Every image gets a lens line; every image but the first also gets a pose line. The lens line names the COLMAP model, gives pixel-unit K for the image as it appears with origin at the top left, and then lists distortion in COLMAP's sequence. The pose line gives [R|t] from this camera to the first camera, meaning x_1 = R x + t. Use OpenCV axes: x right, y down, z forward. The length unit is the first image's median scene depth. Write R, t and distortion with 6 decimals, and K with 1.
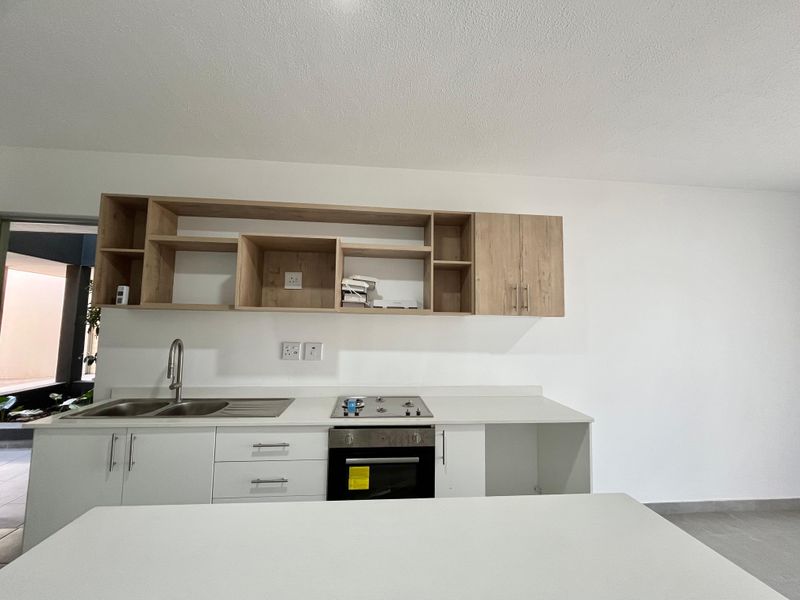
lens RADIAL K [[322.6, 0, 398.0], [0, 322.6, 300.9], [0, 0, 1]] dist [-0.005616, 0.000734]
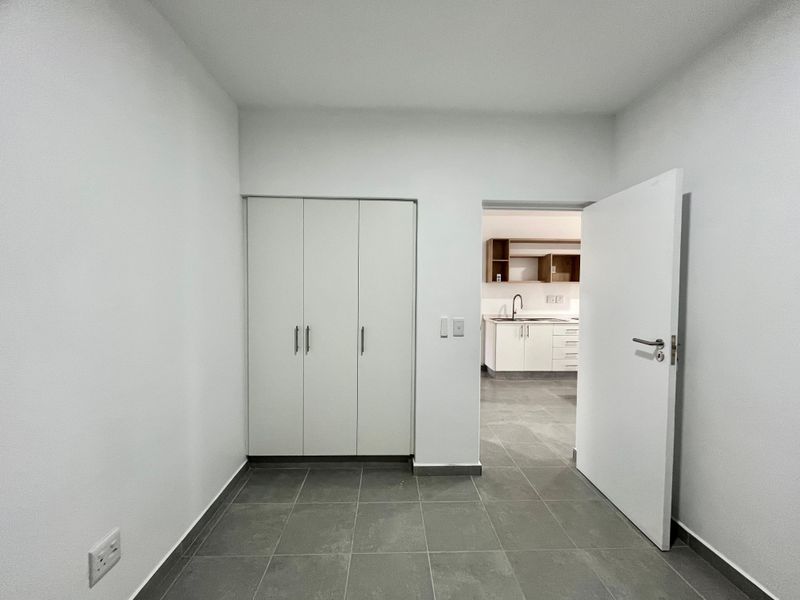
lens RADIAL K [[322.6, 0, 398.8], [0, 322.6, 302.7], [0, 0, 1]] dist [-0.005616, 0.000734]
pose [[0.997111, -0.011692, -0.075053, -1.350380], [0.019956, 0.993695, 0.110330, -0.110310], [0.073290, -0.111509, 0.991057, -1.520701]]
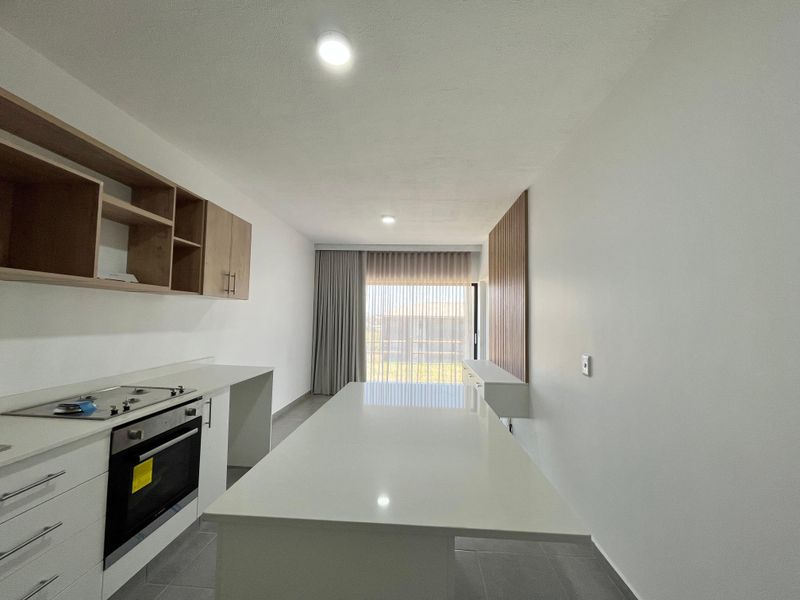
lens RADIAL K [[322.6, 0, 397.7], [0, 322.6, 301.0], [0, 0, 1]] dist [-0.005616, 0.000734]
pose [[0.169836, 0.033375, 0.984907, -0.712440], [-0.091667, 0.995628, -0.017931, 0.022068], [-0.981200, -0.087238, 0.172153, 0.164343]]
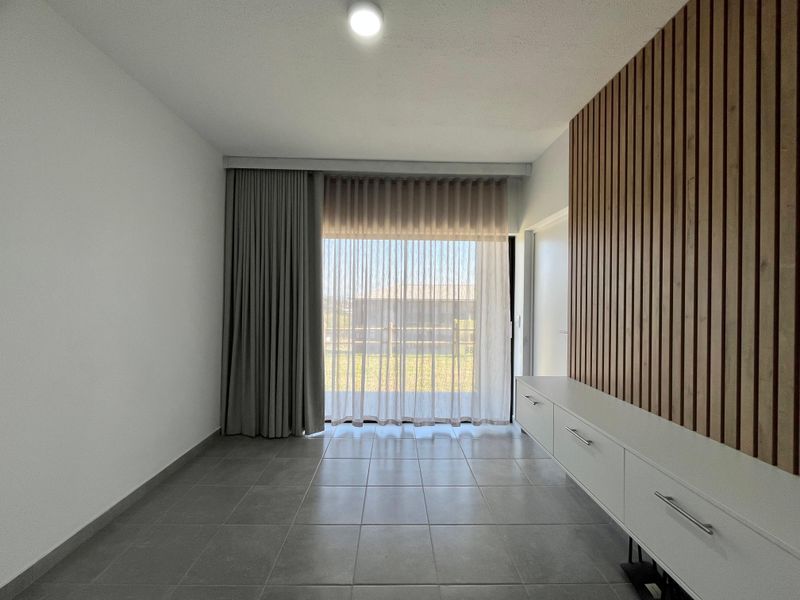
lens RADIAL K [[322.6, 0, 393.0], [0, 322.6, 306.0], [0, 0, 1]] dist [-0.005616, 0.000734]
pose [[0.093322, -0.013687, 0.995542, 0.434418], [-0.090466, 0.995653, 0.022168, 0.118688], [-0.991517, -0.092132, 0.091679, 0.411567]]
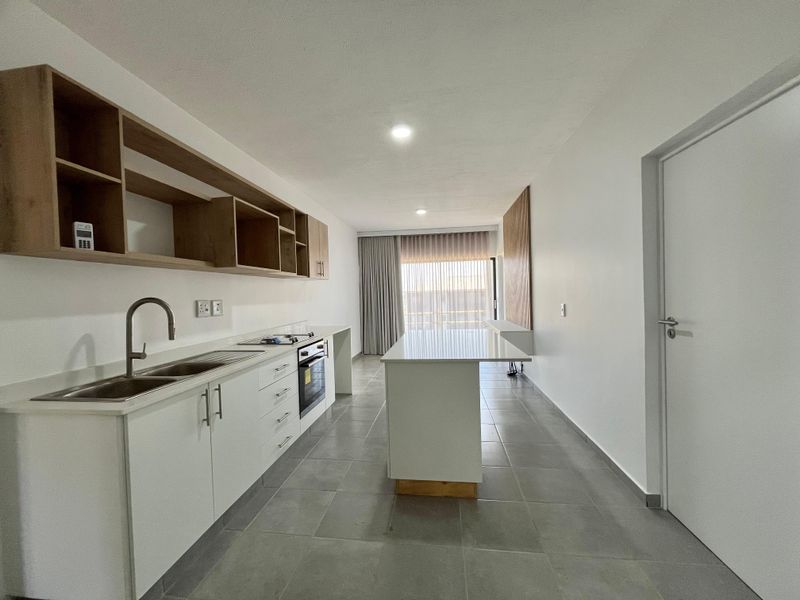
lens RADIAL K [[322.6, 0, 401.5], [0, 322.6, 302.9], [0, 0, 1]] dist [-0.005616, 0.000734]
pose [[0.223316, -0.052746, 0.973318, -1.270548], [-0.040465, 0.997172, 0.063323, 0.048765], [-0.973906, -0.053527, 0.220550, 0.163218]]
